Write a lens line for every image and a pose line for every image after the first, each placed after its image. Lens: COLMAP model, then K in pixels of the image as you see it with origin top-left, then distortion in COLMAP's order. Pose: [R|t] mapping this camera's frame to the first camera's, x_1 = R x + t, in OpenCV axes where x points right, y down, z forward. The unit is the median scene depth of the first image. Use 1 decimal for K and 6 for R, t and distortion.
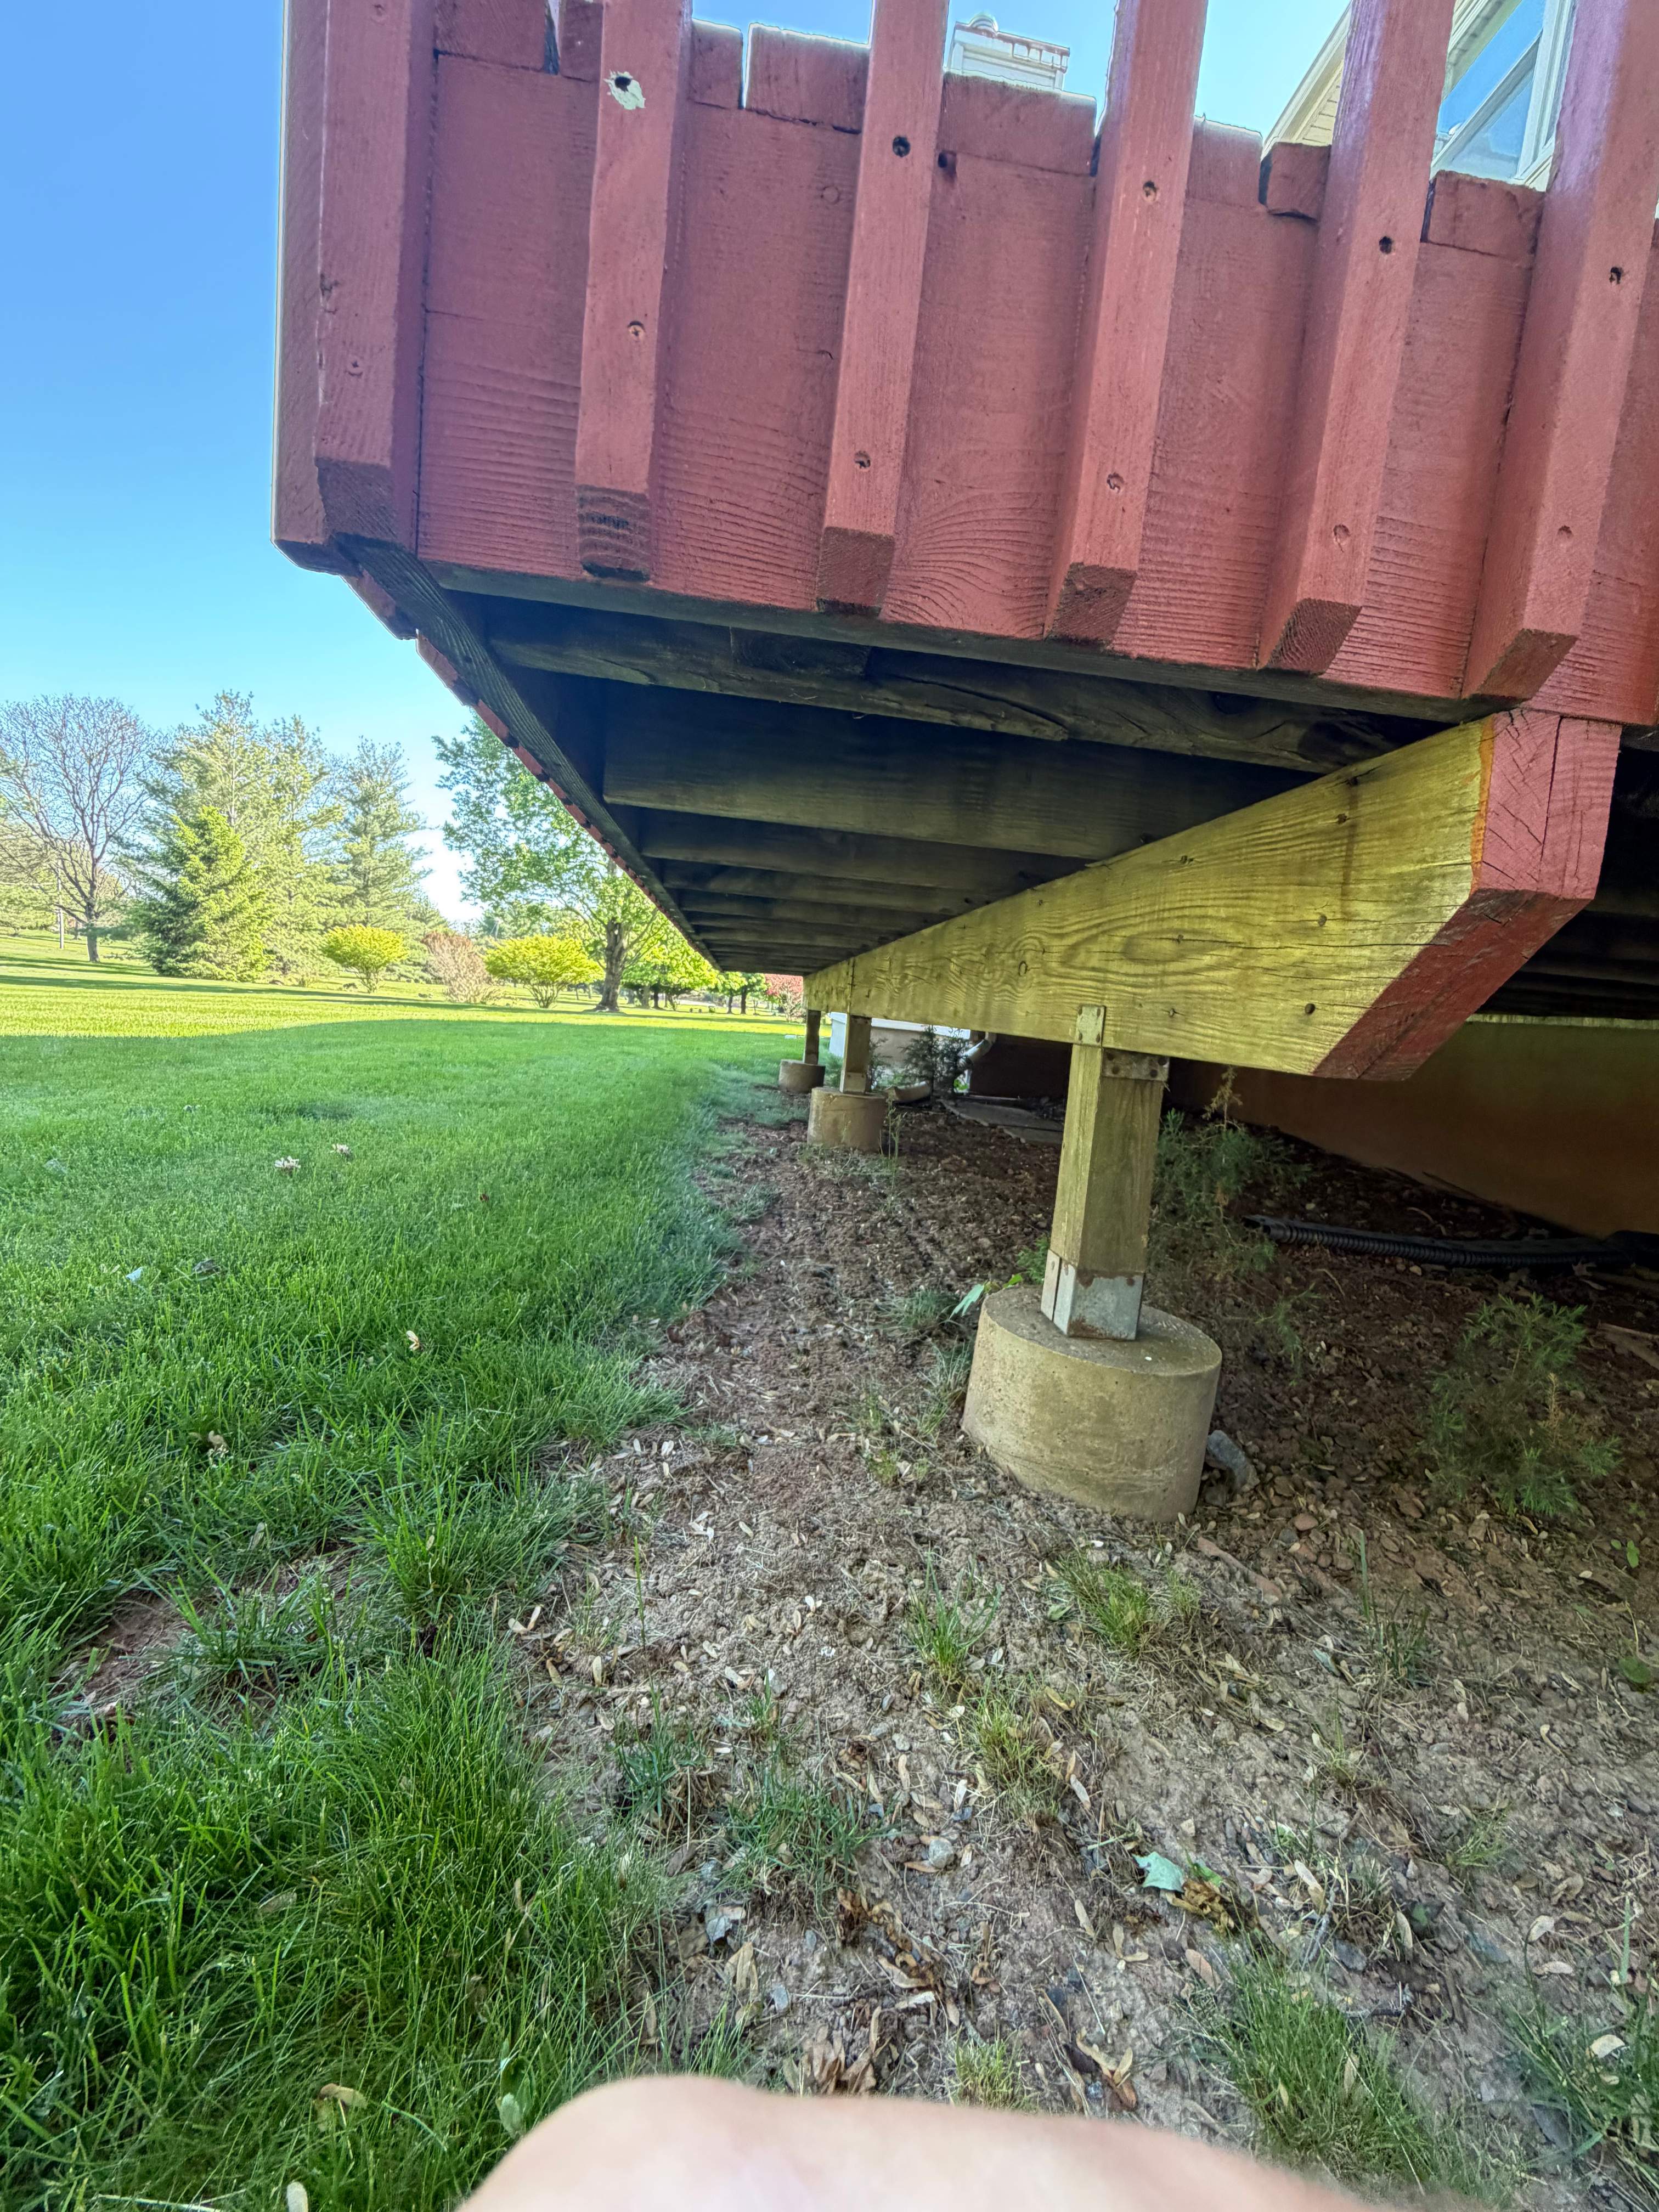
lens RADIAL K [[880.3, 0, 829.6], [0, 880.3, 1099.2], [0, 0, 1]] dist [-0.001789, 0.000509]
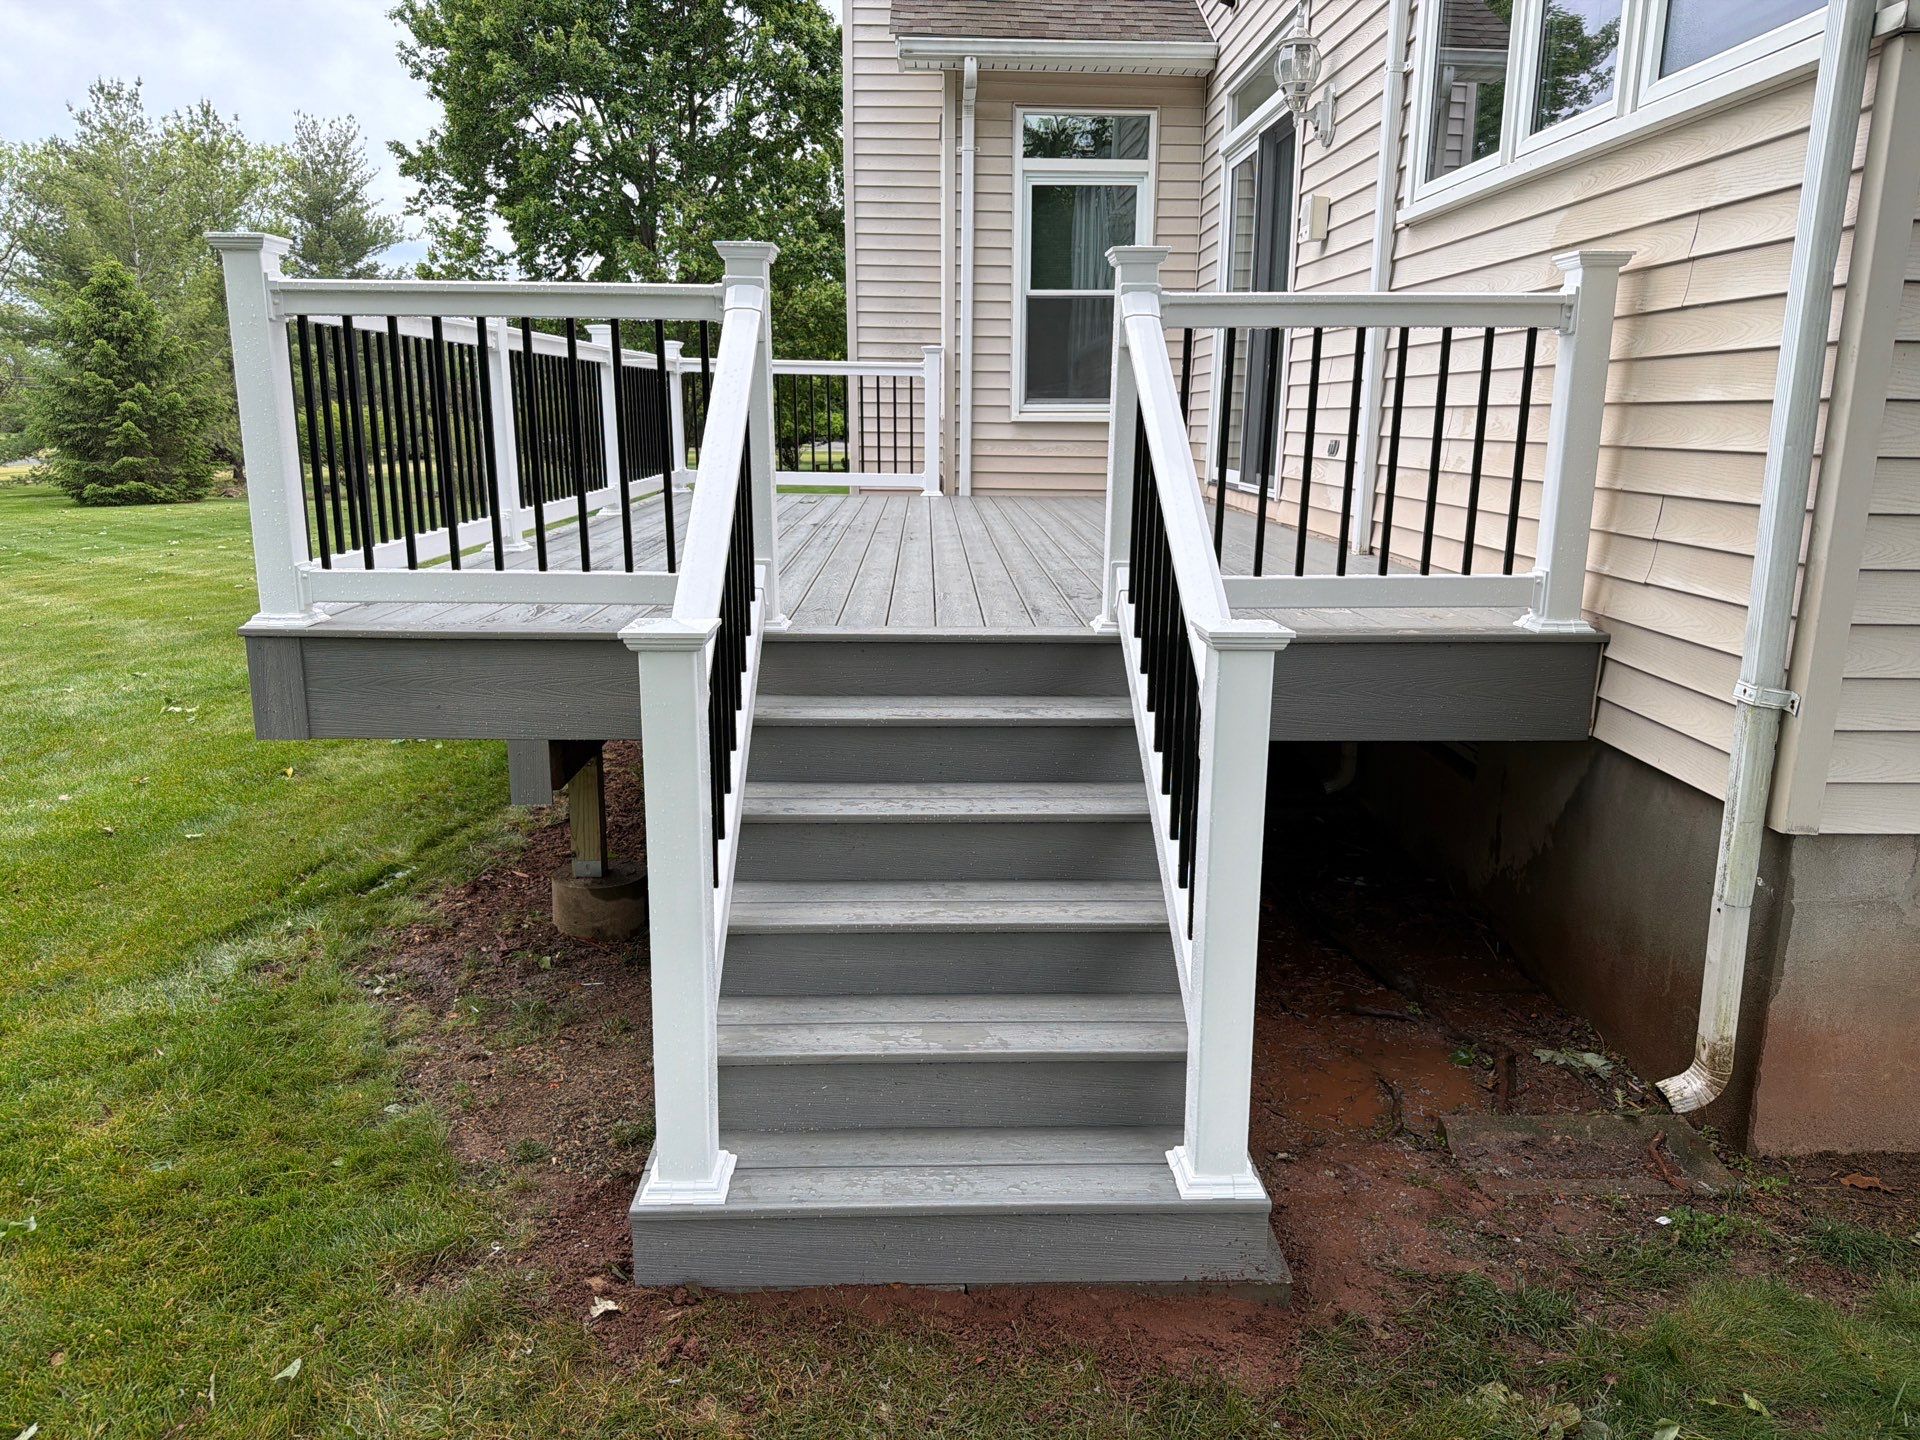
lens RADIAL K [[1361.1, 0, 963.1], [0, 1361.1, 728.6], [0, 0, 1]] dist [-0.001379, 0.001884]
pose [[0.992822, -0.079401, -0.089438, 0.073749], [0.089223, 0.989719, 0.111782, -0.020374], [0.079642, -0.118960, 0.989700, -0.115356]]
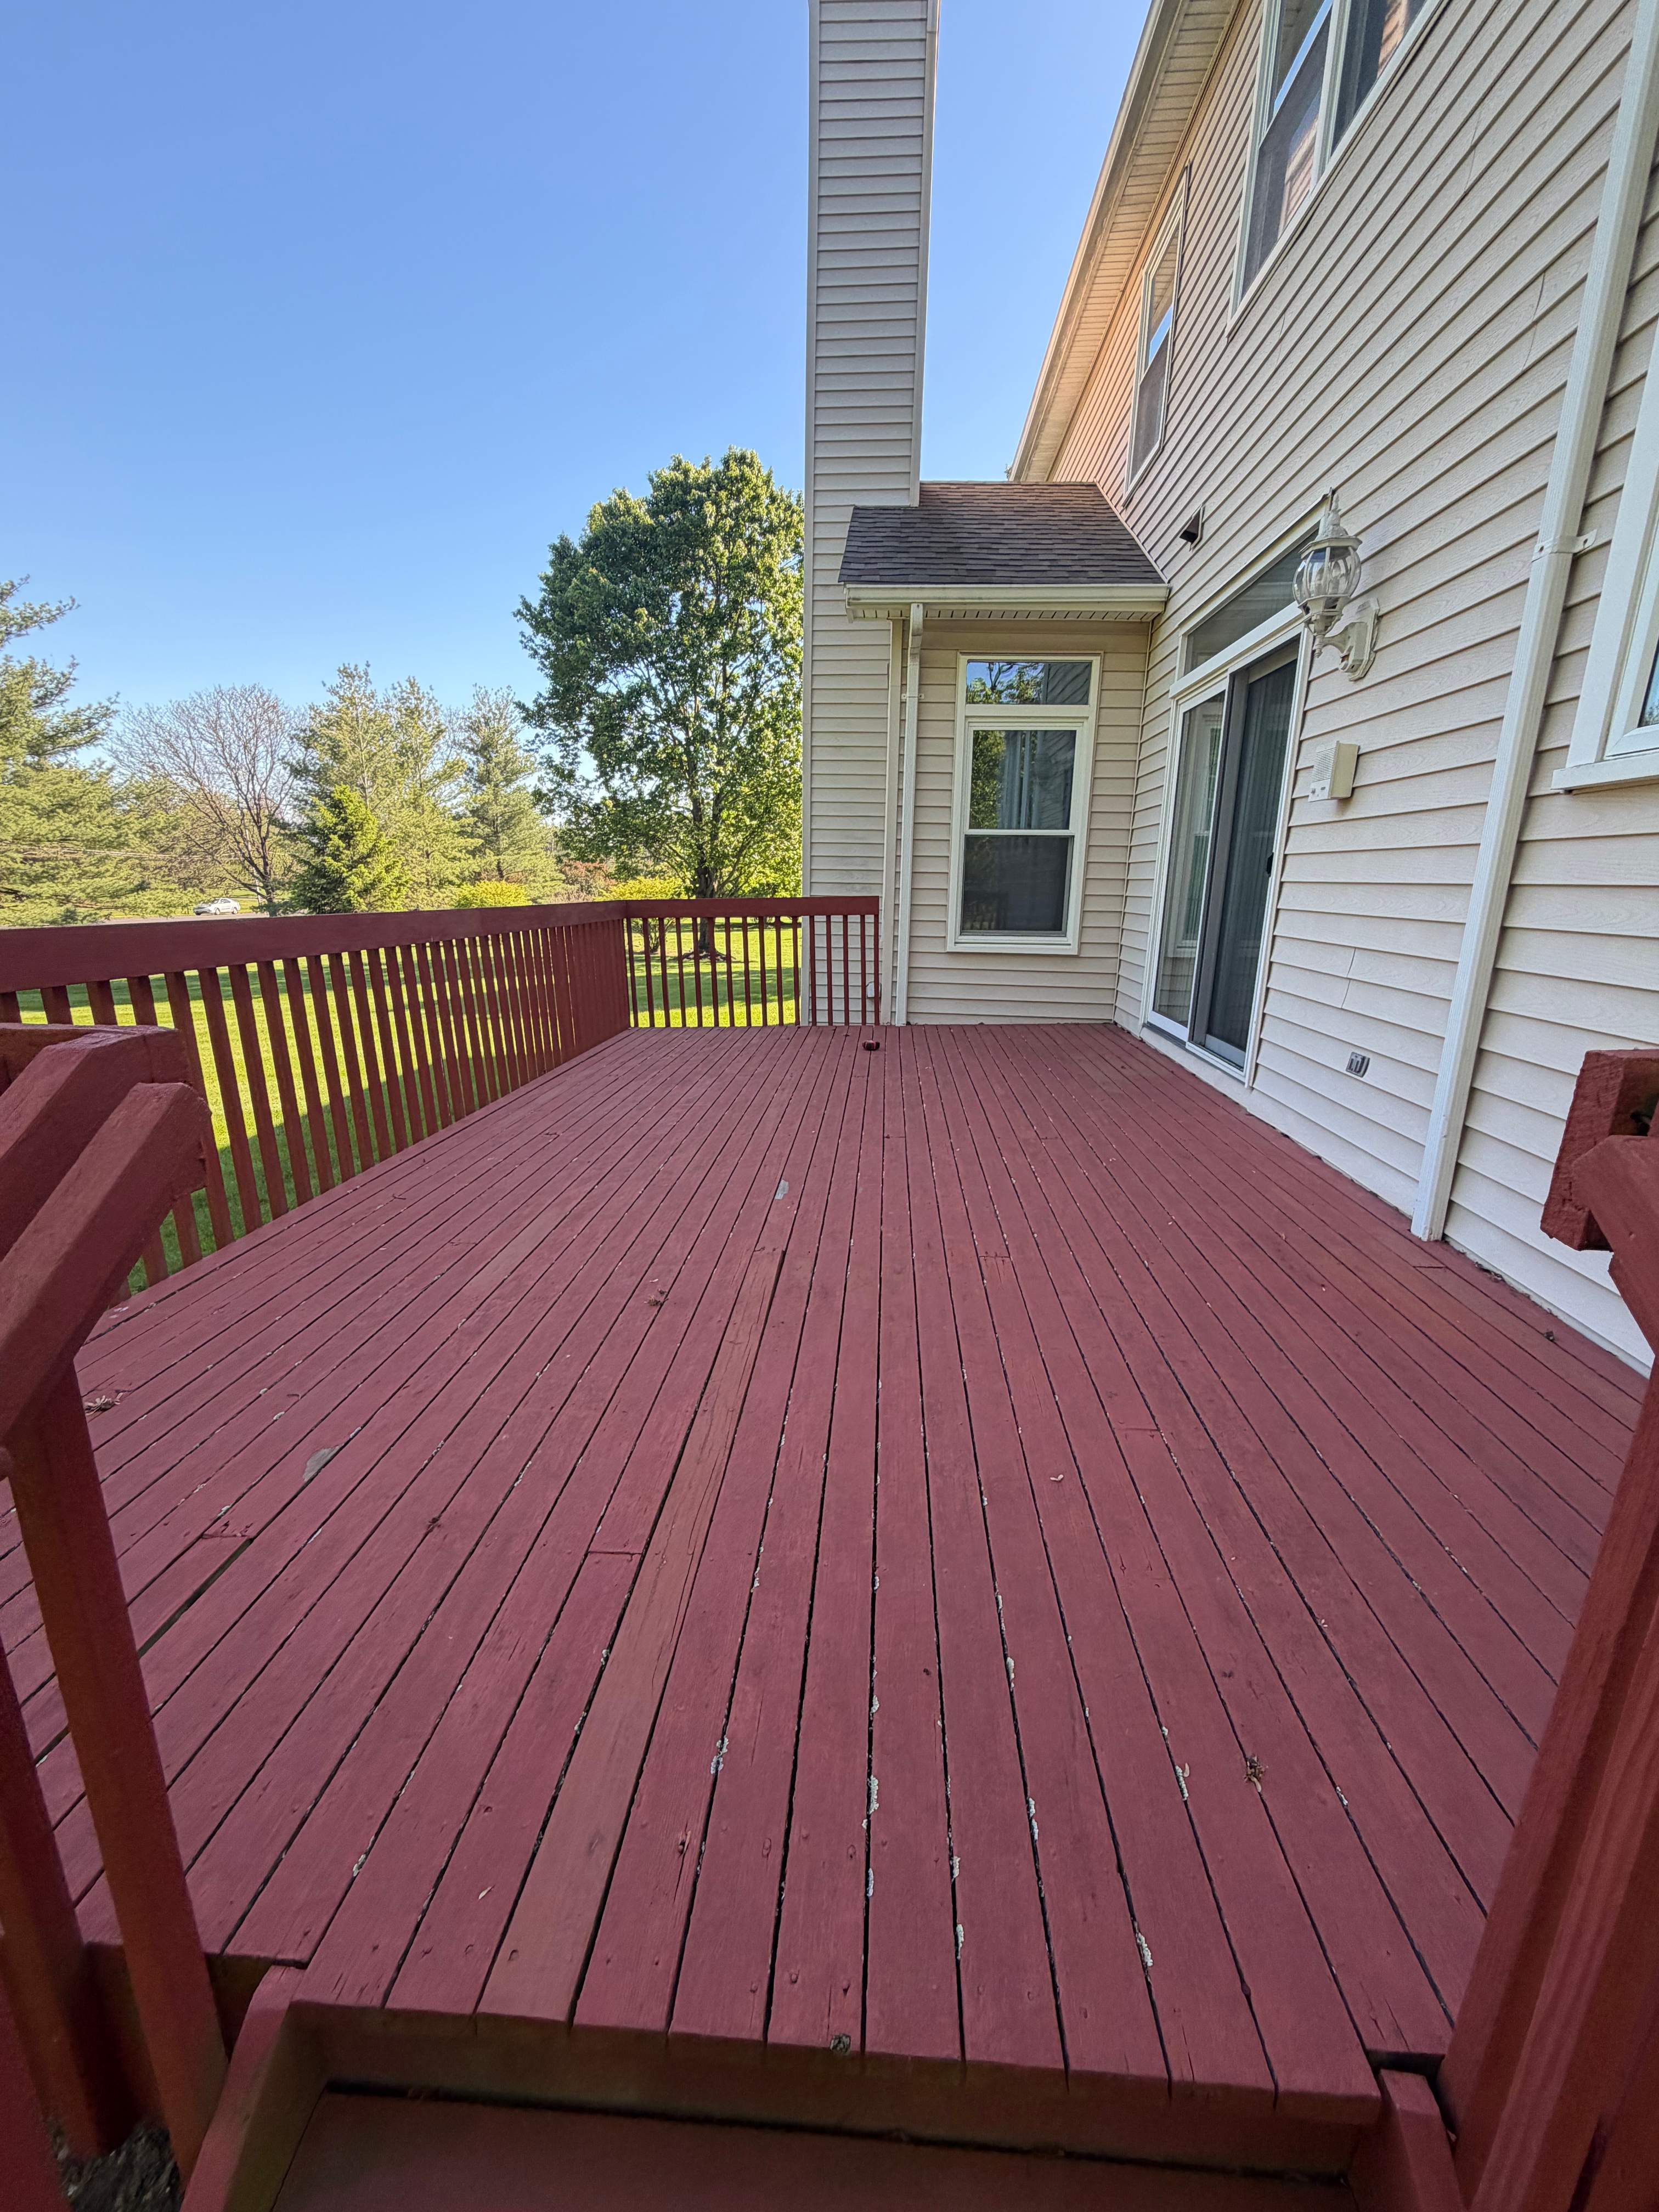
lens RADIAL K [[880.3, 0, 829.6], [0, 880.3, 1099.2], [0, 0, 1]] dist [-0.001789, 0.000509]
pose [[0.982833, -0.048798, -0.177927, 0.070462], [0.071296, 0.989925, 0.122331, -0.051111], [0.170165, -0.132916, 0.976410, -0.003357]]
